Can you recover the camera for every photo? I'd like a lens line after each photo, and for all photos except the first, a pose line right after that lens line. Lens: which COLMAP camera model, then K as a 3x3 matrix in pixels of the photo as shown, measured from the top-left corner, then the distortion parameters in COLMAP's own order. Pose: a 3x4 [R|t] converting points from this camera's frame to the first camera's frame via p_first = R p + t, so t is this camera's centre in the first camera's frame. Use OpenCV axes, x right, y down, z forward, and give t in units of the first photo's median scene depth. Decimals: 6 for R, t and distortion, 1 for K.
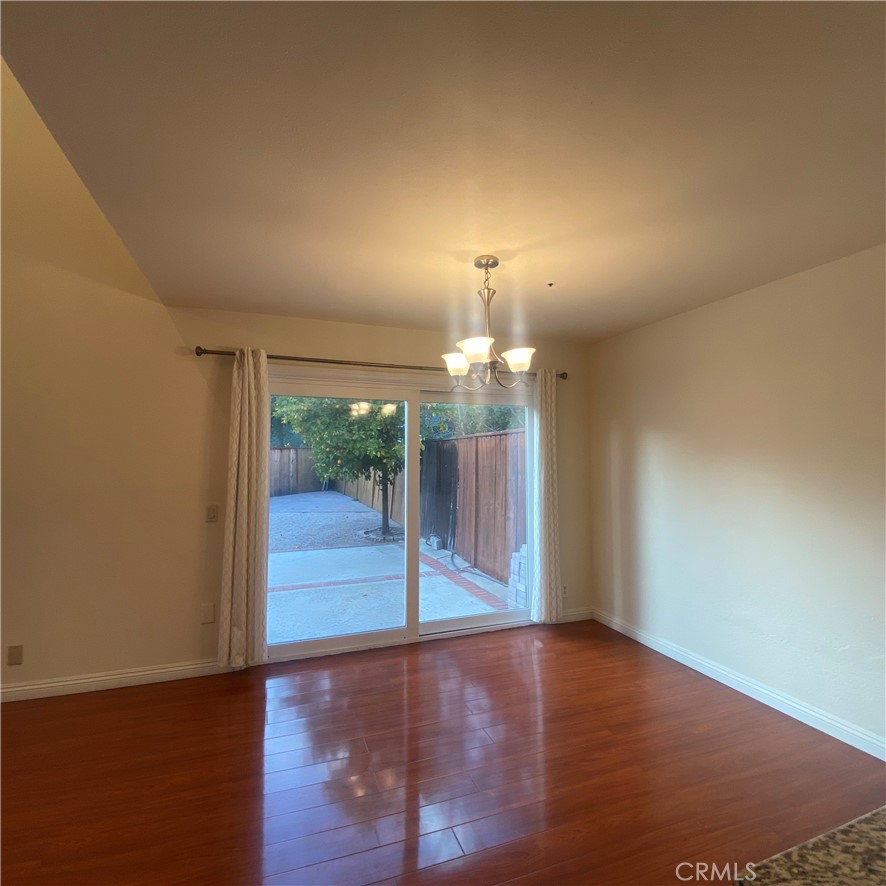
lens RADIAL K [[478.5, 0, 444.9], [0, 478.5, 440.6], [0, 0, 1]] dist [0.041620, -0.001059]
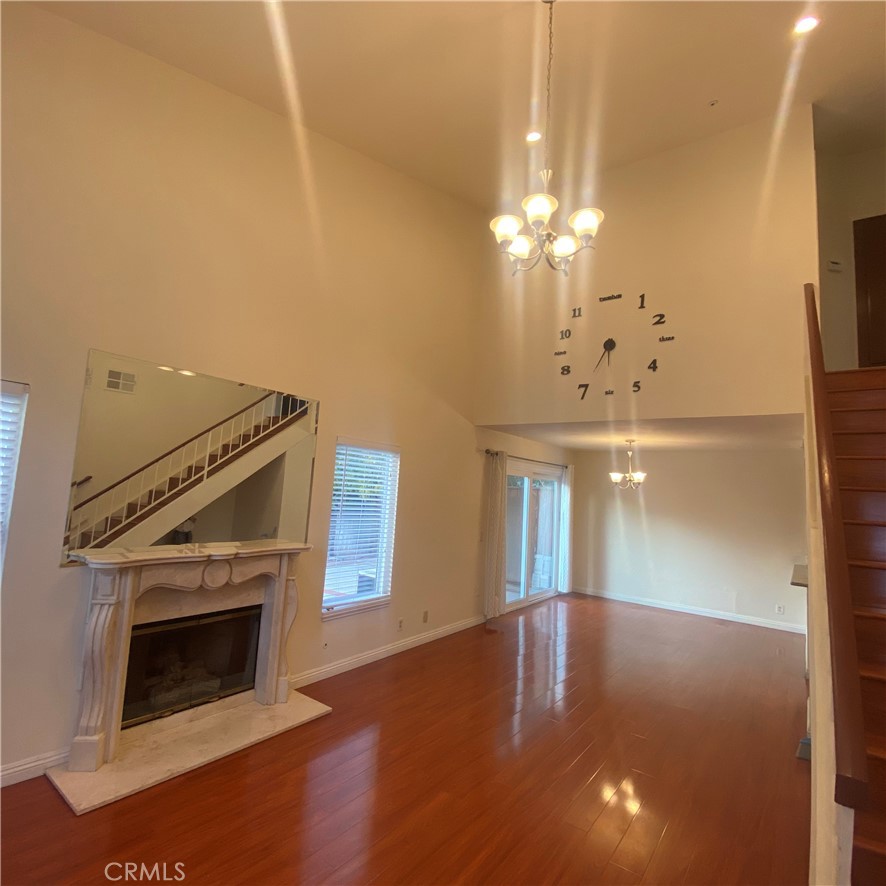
lens RADIAL K [[478.5, 0, 444.9], [0, 478.5, 440.6], [0, 0, 1]] dist [0.041620, -0.001059]
pose [[0.840750, 0.095868, 0.532869, -1.348994], [-0.064115, 0.994903, -0.077833, -0.056244], [-0.537615, 0.031274, 0.842610, -0.413288]]
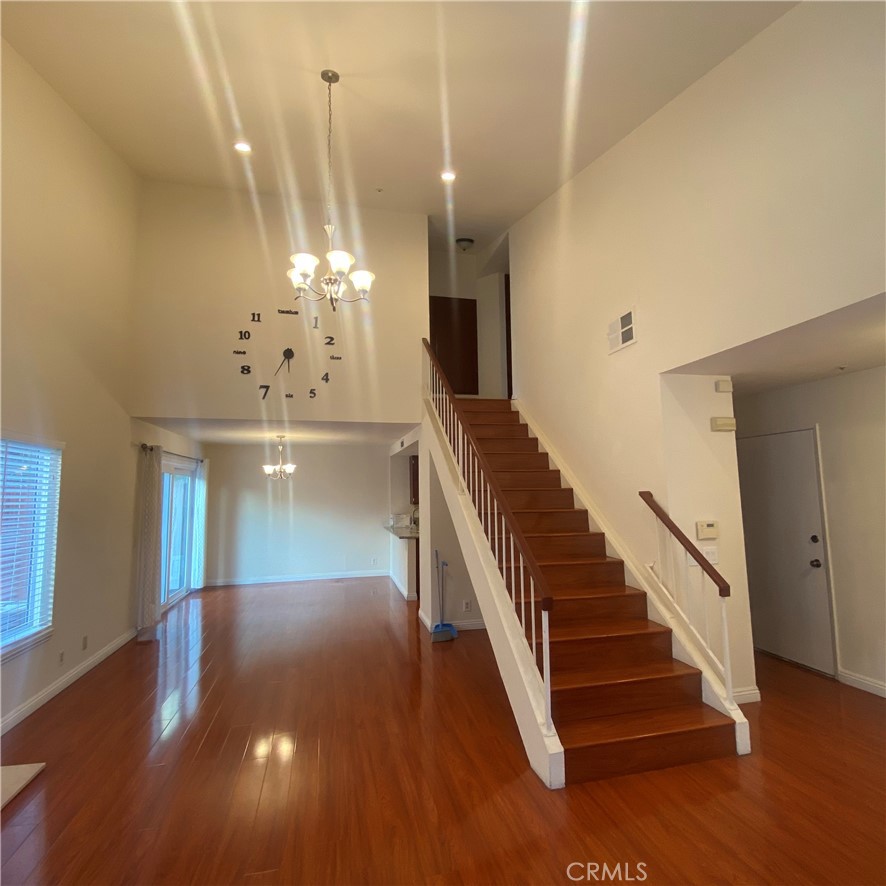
lens RADIAL K [[478.5, 0, 444.9], [0, 478.5, 440.6], [0, 0, 1]] dist [0.041620, -0.001059]
pose [[0.135819, 0.092245, 0.986430, -1.678521], [-0.010866, 0.995735, -0.091619, -0.046244], [-0.990674, 0.001725, 0.136242, -0.243609]]
